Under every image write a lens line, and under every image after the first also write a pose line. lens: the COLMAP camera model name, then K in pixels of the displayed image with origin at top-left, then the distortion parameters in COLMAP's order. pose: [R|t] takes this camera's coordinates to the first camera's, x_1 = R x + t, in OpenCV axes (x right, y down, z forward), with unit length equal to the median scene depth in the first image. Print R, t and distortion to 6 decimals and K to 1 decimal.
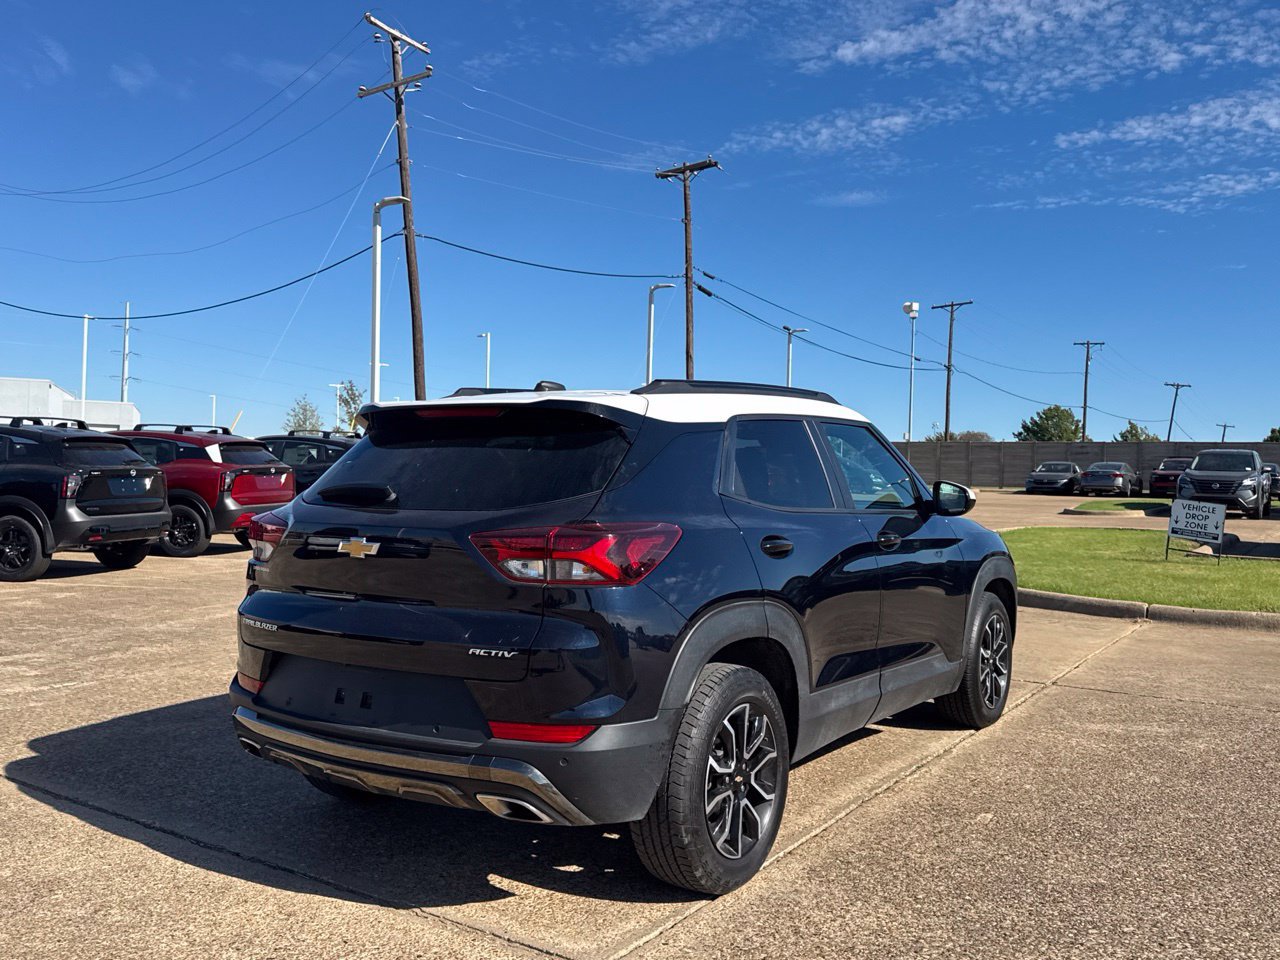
lens RADIAL K [[1091.7, 0, 630.3], [0, 1091.7, 492.8], [0, 0, 1]] dist [0.174197, -0.390481]
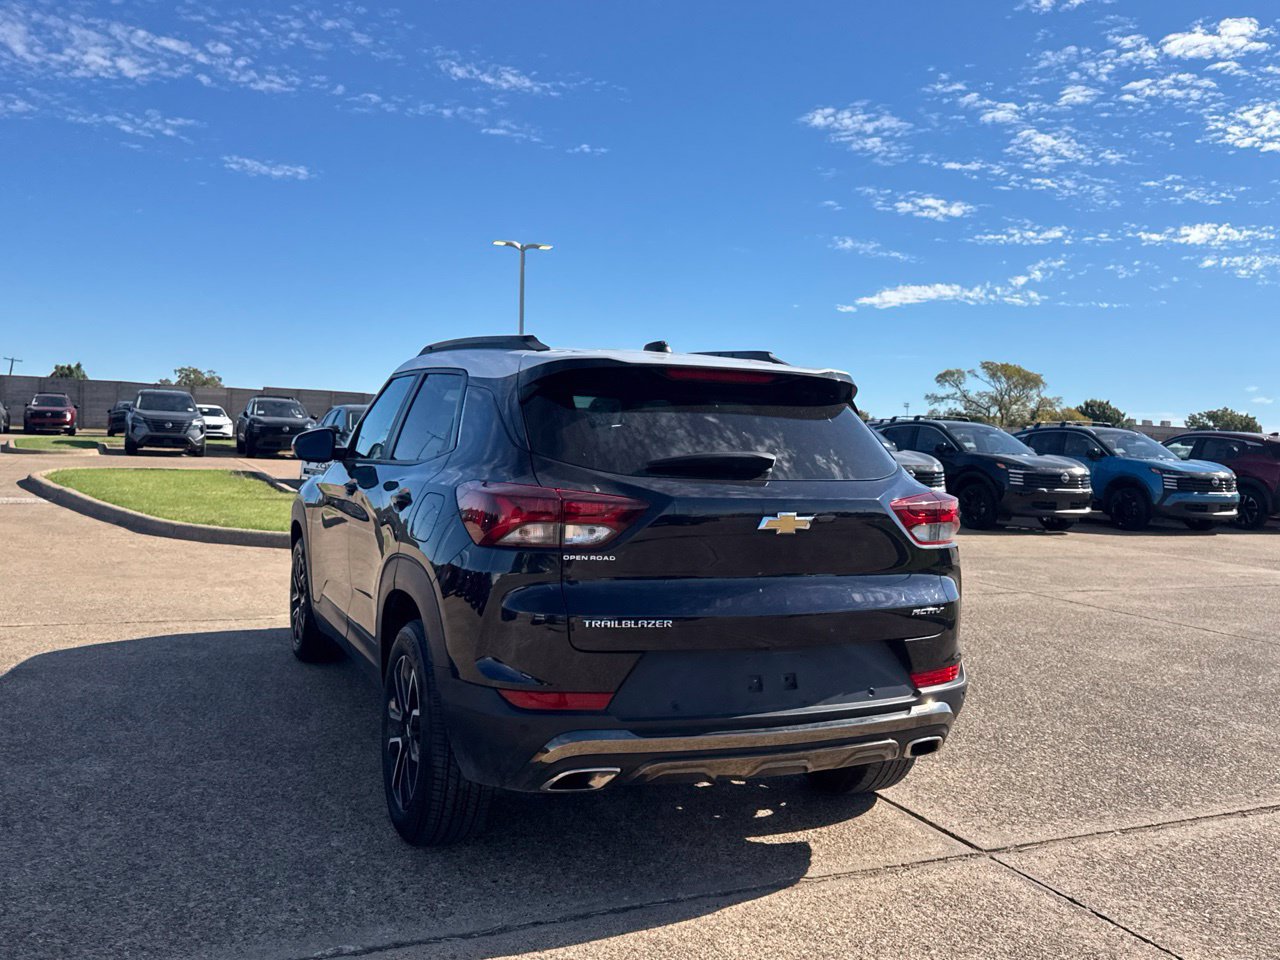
lens RADIAL K [[1099.0, 0, 629.0], [0, 1099.0, 533.2], [0, 0, 1]] dist [0.096926, -0.160906]
pose [[0.529870, -0.069314, 0.845242, -0.824596], [-0.010855, 0.996019, 0.088483, -0.016249], [-0.848010, -0.056060, 0.527007, 0.469949]]
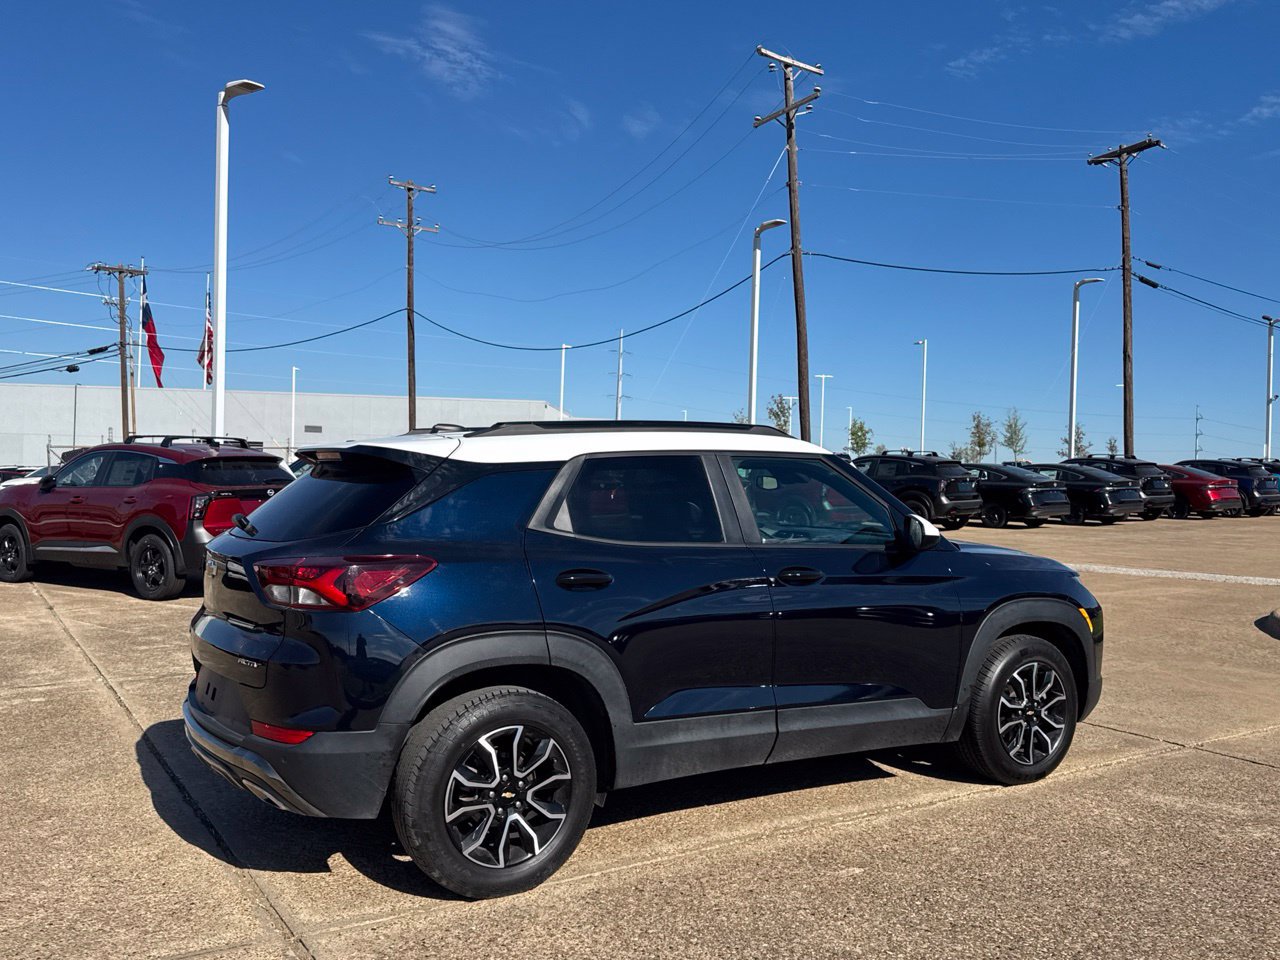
lens RADIAL K [[1098.8, 0, 631.4], [0, 1098.8, 483.7], [0, 0, 1]] dist [0.074134, -0.136004]
pose [[0.912562, 0.003707, -0.408922, 0.511031], [-0.010393, 0.999846, -0.014128, -0.024039], [0.408806, 0.017143, 0.912460, 0.048582]]
